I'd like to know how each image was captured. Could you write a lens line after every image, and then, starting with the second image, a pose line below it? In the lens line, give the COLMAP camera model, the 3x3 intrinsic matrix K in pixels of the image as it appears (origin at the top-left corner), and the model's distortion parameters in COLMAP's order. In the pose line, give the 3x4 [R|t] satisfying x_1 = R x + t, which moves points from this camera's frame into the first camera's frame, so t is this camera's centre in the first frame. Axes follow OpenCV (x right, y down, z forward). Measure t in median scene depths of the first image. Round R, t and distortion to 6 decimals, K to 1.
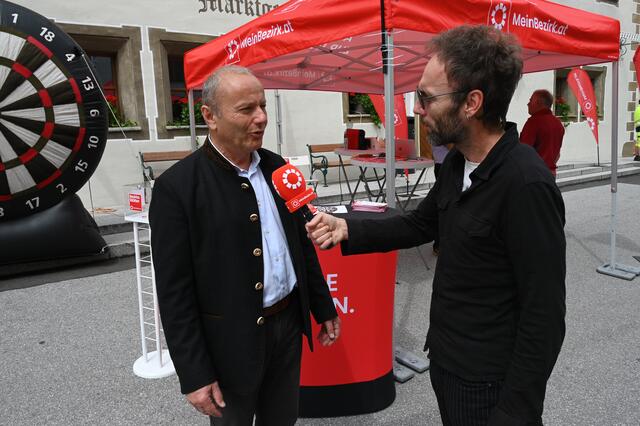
lens RADIAL K [[494.1, 0, 320.0], [0, 494.1, 213.0], [0, 0, 1]] dist [-0.004974, 0.002327]
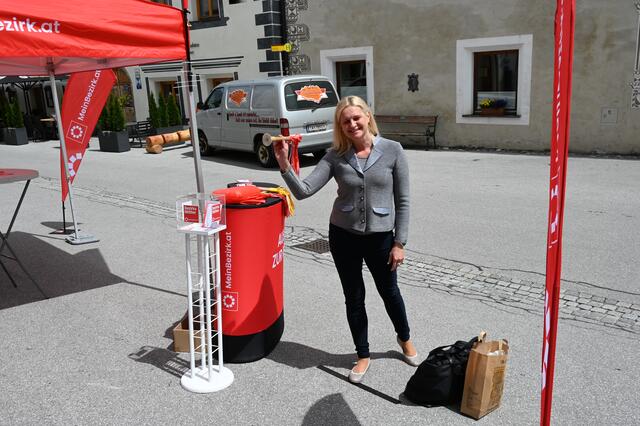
lens RADIAL K [[558.5, 0, 320.0], [0, 558.5, 213.0], [0, 0, 1]] dist [-0.000516, -0.010934]
pose [[-0.129605, -0.179995, 0.975092, -0.953305], [0.196768, 0.959161, 0.203208, -0.133064], [-0.971846, 0.218203, -0.088895, 0.561745]]
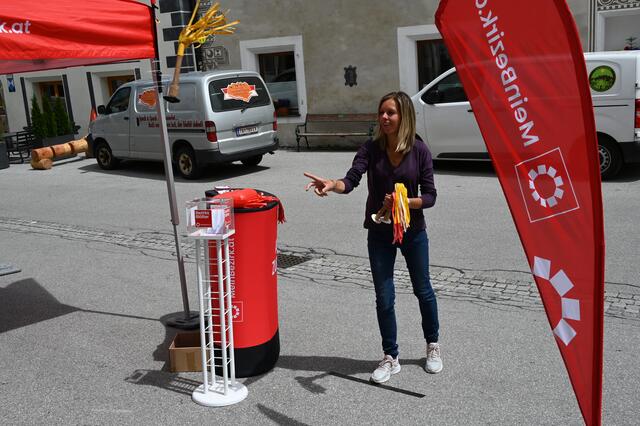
lens RADIAL K [[679.4, 0, 320.0], [0, 679.4, 213.0], [0, 0, 1]] dist [-0.016978, -0.000347]
pose [[-0.275434, -0.138897, 0.951233, -1.068927], [0.220270, 0.954063, 0.203090, -0.163824], [-0.935744, 0.265466, -0.232186, 0.715075]]
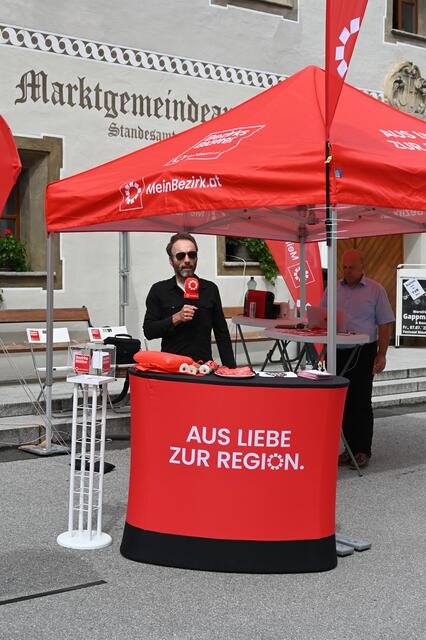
lens RADIAL K [[1078.4, 0, 213.0], [0, 1078.4, 320.0], [0, 0, 1]] dist [-0.008981, 0.003696]
pose [[0.994177, 0.036048, 0.101553, -0.210637], [-0.023173, 0.991859, -0.125218, 0.098983], [-0.105240, 0.122136, 0.986918, -0.744080]]
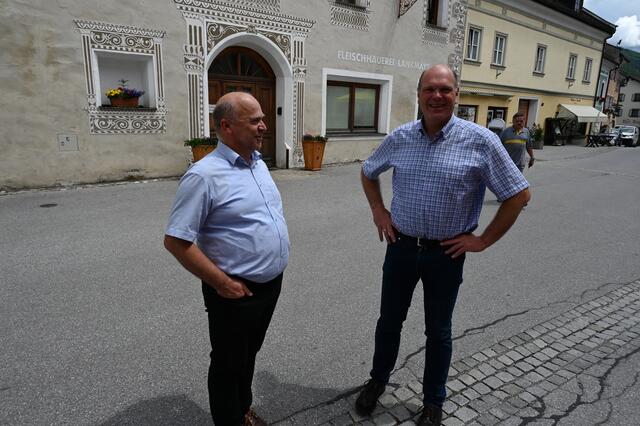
lens RADIAL K [[424.1, 0, 320.0], [0, 424.1, 213.0], [0, 0, 1]] dist [-0.000552, -0.006417]
pose [[-0.995799, 0.002900, 0.091518, 0.296156], [0.036905, 0.927429, 0.372174, -0.123973], [-0.083797, 0.373989, -0.923640, 0.584584]]
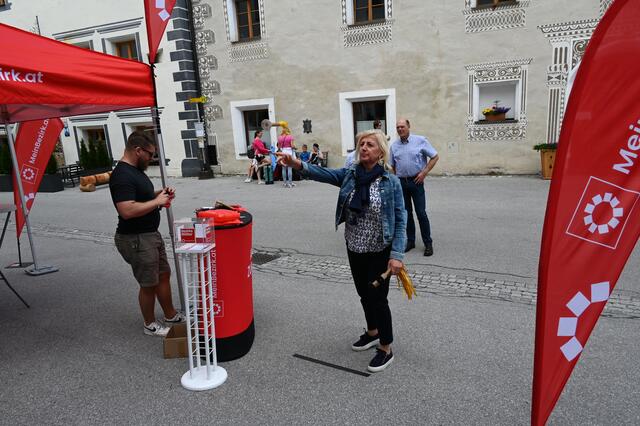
lens RADIAL K [[446.6, 0, 320.0], [0, 446.6, 213.0], [0, 0, 1]] dist [0.002534, 0.001031]
pose [[-0.344464, -0.125164, 0.930419, -0.917855], [0.214629, 0.954325, 0.207841, -0.147379], [-0.913936, 0.271288, -0.301866, 0.668865]]
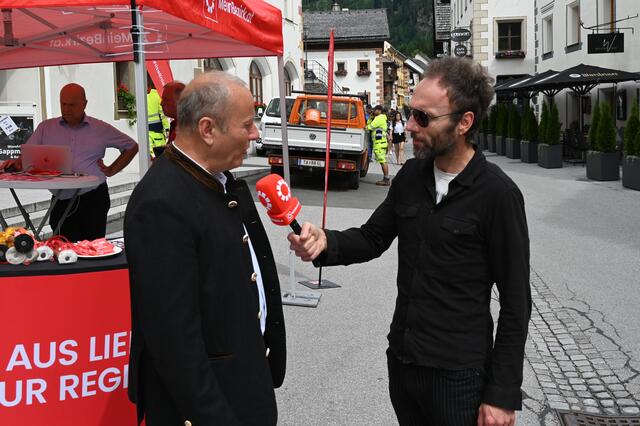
lens RADIAL K [[797.6, 0, 320.0], [0, 797.6, 213.0], [0, 0, 1]] dist [-0.021974, -0.010472]
pose [[0.723850, -0.057499, 0.687557, -0.335625], [0.097185, 0.995083, -0.019098, -0.000643], [-0.683078, 0.080644, 0.725879, -0.039284]]
